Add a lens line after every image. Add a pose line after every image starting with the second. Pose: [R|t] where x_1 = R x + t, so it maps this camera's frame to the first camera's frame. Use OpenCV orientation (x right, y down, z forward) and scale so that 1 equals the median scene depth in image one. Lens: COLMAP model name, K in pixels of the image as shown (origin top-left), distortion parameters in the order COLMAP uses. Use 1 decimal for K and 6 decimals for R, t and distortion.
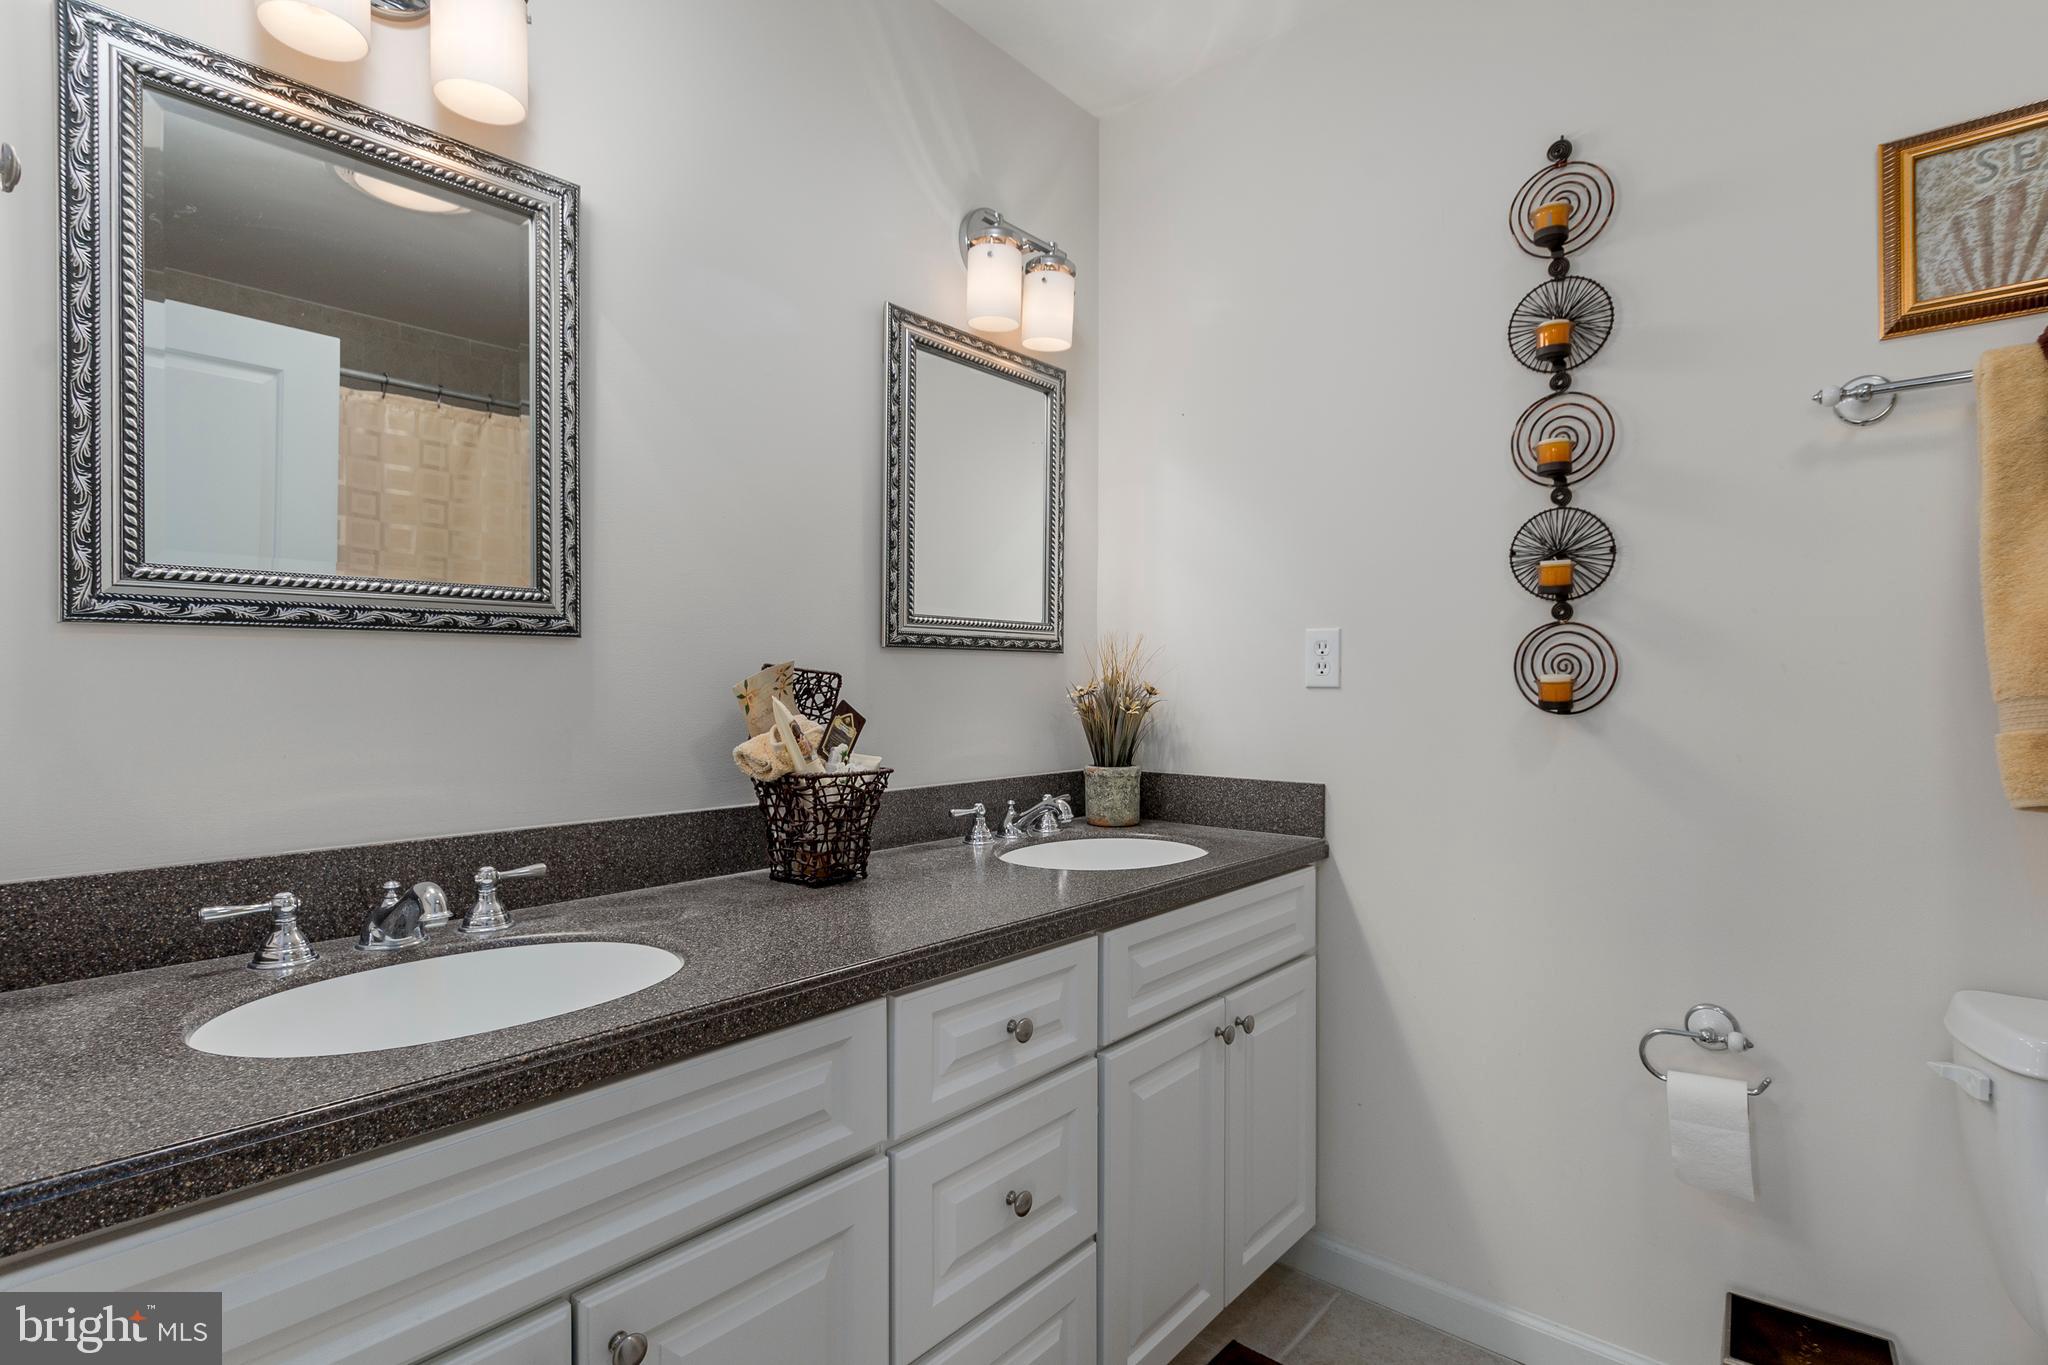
lens RADIAL K [[1007.7, 0, 1025.6], [0, 1007.7, 702.9], [0, 0, 1]] dist [-0.000215, 0.000106]
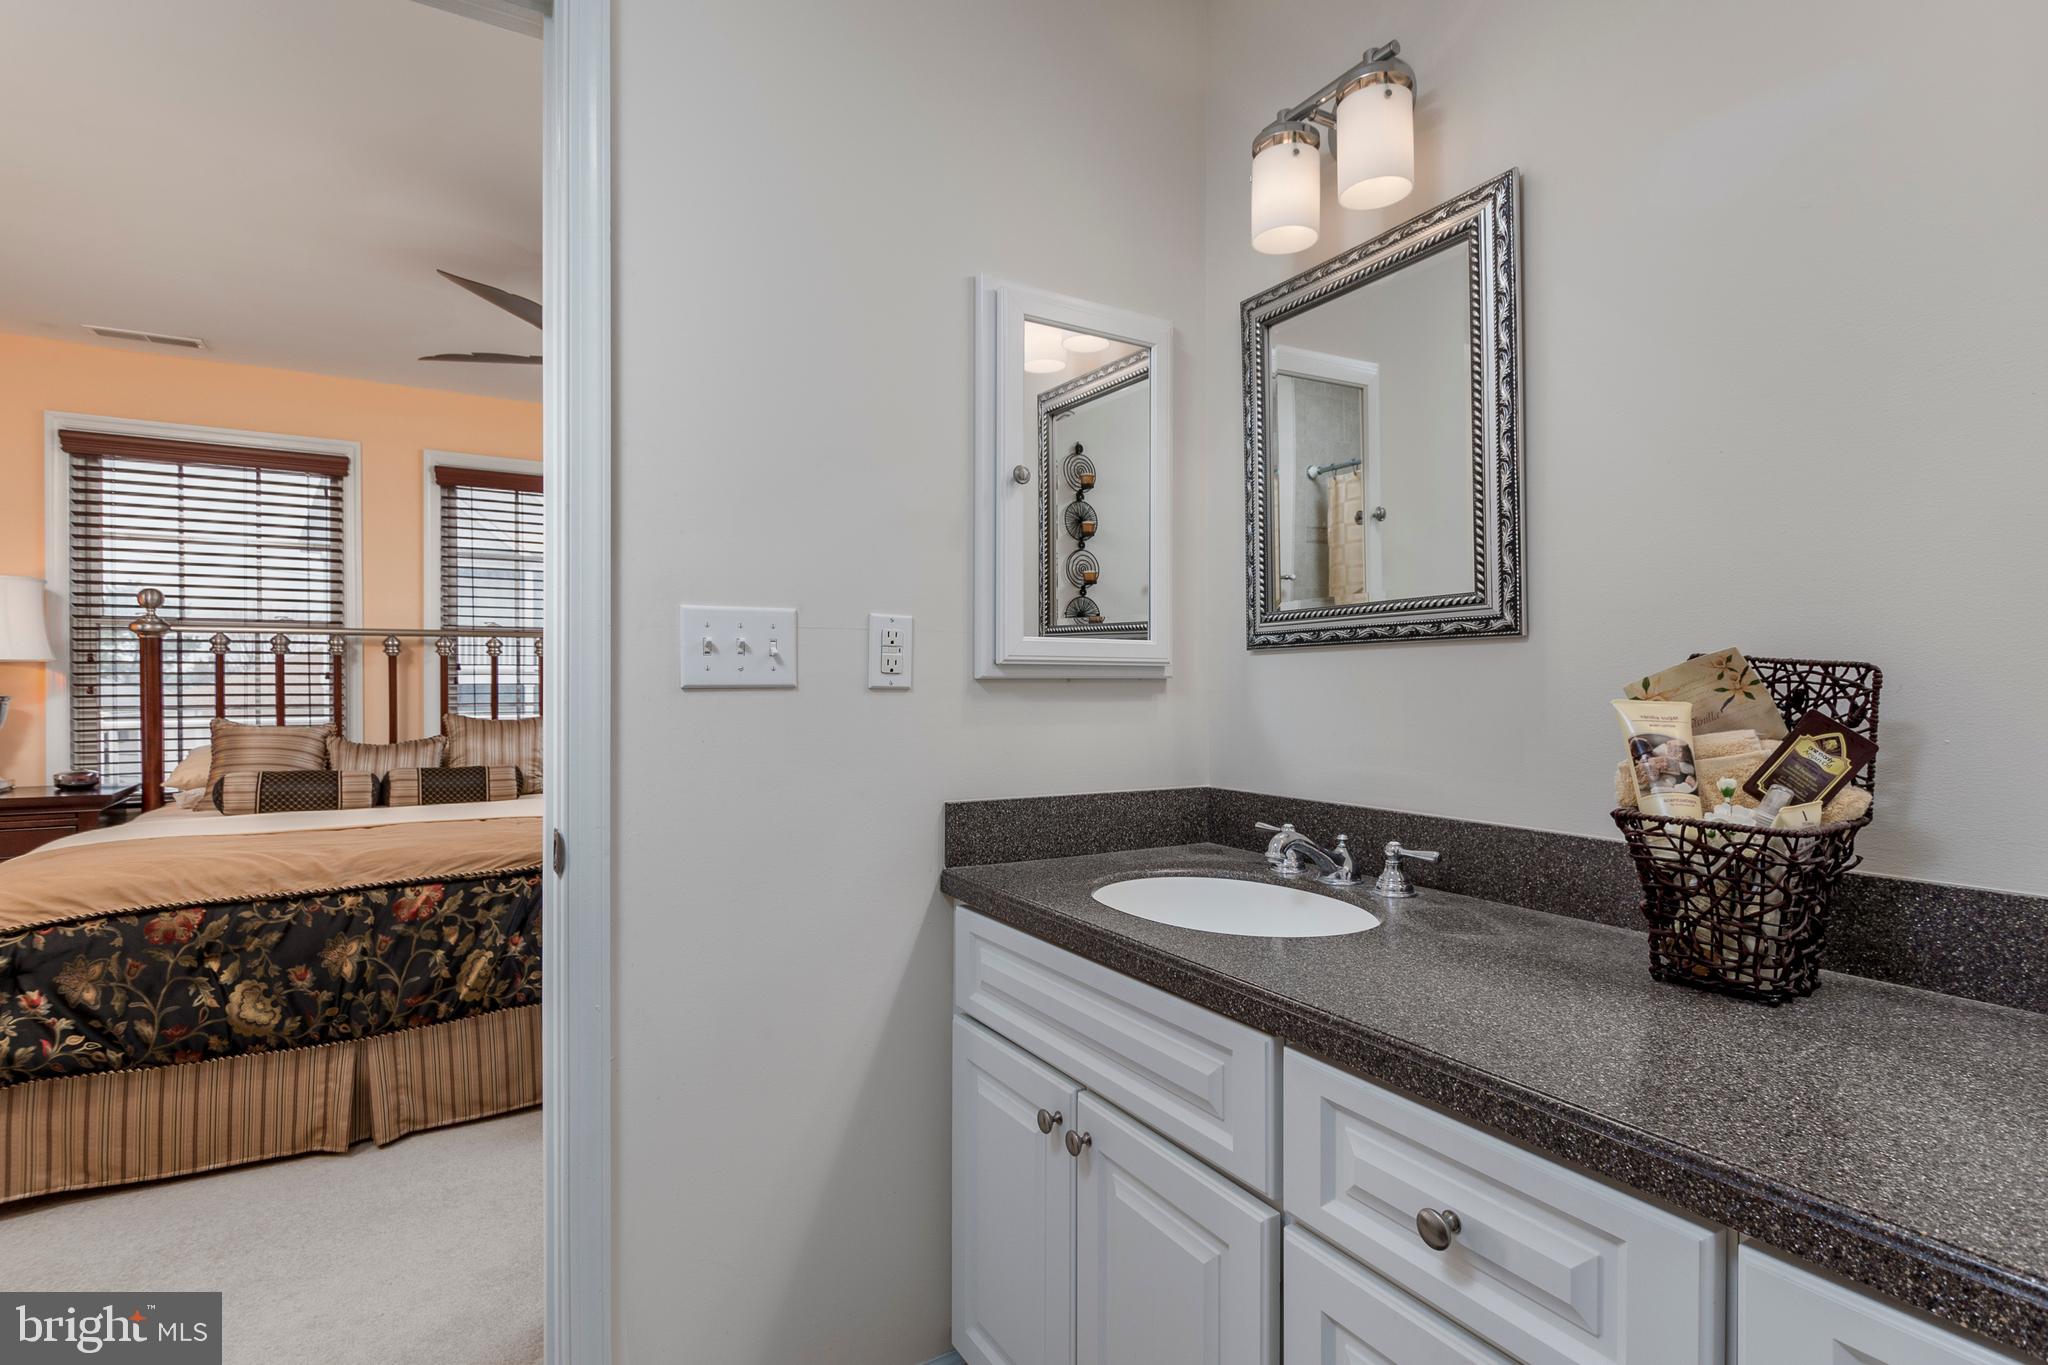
lens RADIAL K [[1025.5, 0, 1024.0], [0, 1025.5, 682.5], [0, 0, 1]] dist [0.024222, -0.000510]
pose [[-0.339836, 0.005739, -0.940467, 0.689447], [-0.005043, 0.999956, 0.007924, -0.026935], [0.940471, 0.007436, -0.339792, 0.947549]]
